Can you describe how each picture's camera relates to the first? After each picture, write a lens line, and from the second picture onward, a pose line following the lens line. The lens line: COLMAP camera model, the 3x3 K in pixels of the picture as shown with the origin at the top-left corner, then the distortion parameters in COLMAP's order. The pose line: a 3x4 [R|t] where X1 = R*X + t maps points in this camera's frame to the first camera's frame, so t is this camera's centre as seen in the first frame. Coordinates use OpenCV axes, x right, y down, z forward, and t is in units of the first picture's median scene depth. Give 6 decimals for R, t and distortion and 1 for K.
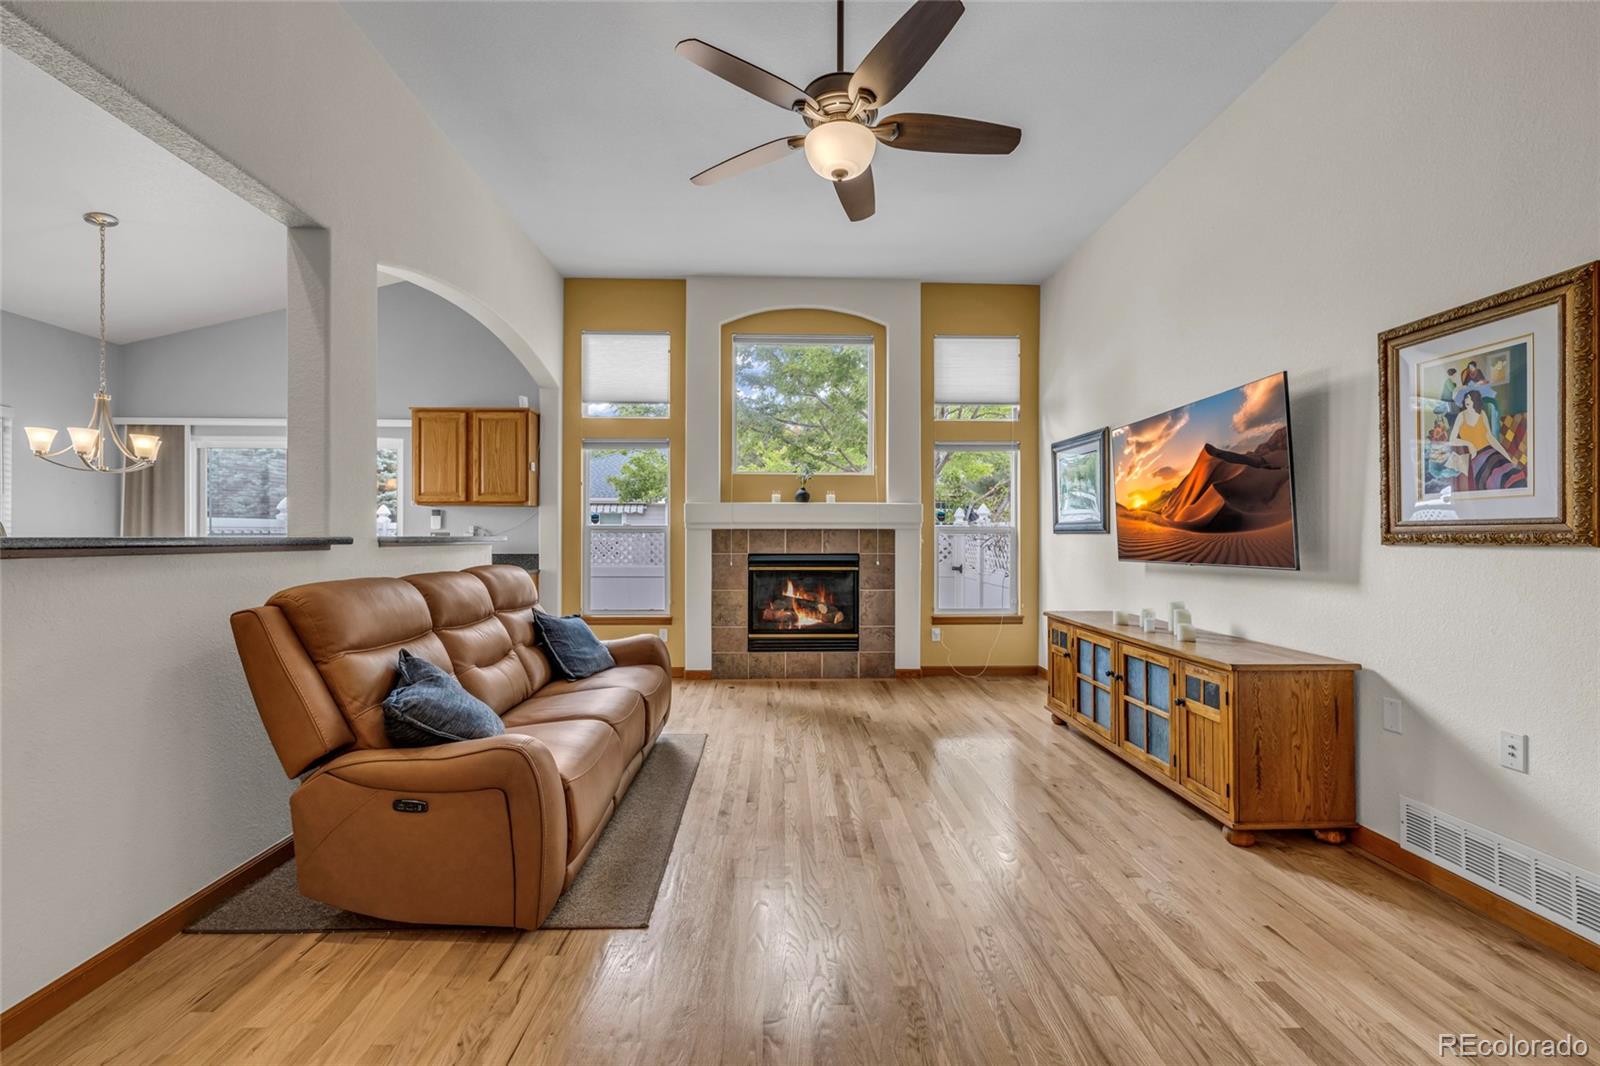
lens RADIAL K [[658.7, 0, 784.4], [0, 658.7, 534.6], [0, 0, 1]] dist [0.001573, 0.000036]
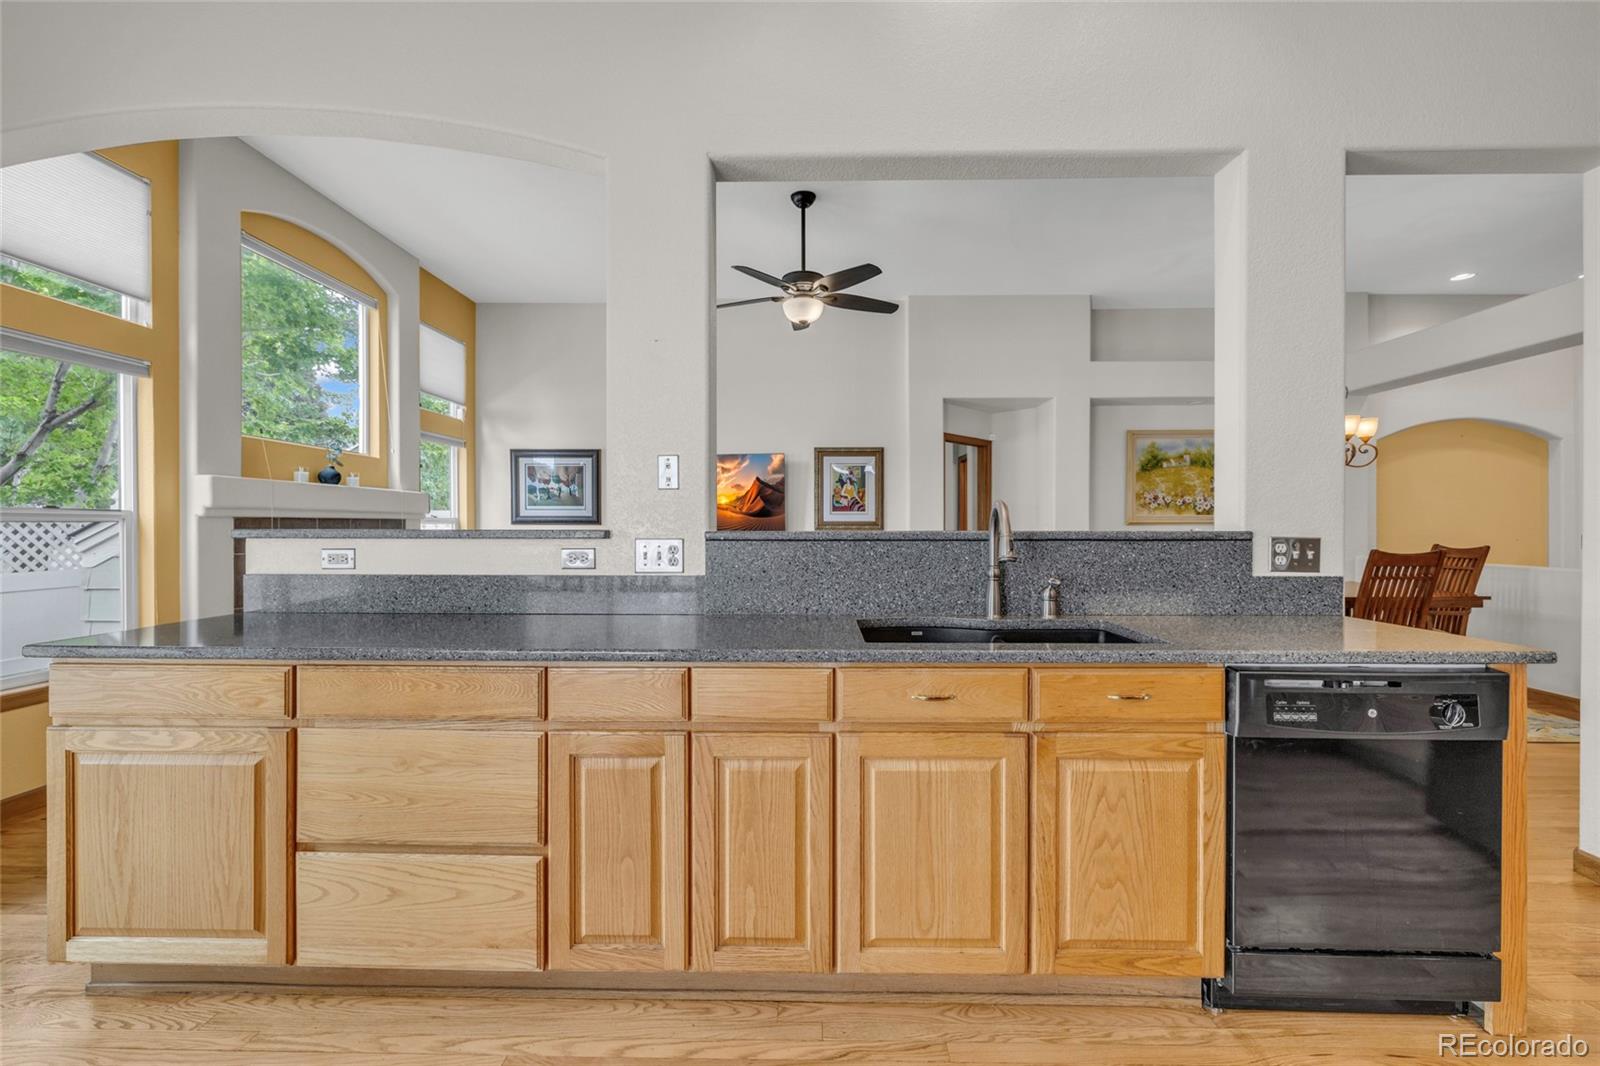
lens RADIAL K [[674.2, 0, 807.9], [0, 674.2, 527.8], [0, 0, 1]] dist [0.000982, -0.000420]
pose [[0.051910, -0.005667, 0.998636, -0.799633], [-0.003743, 0.999976, 0.005869, -0.003895], [-0.998645, -0.004042, 0.051888, 0.413373]]
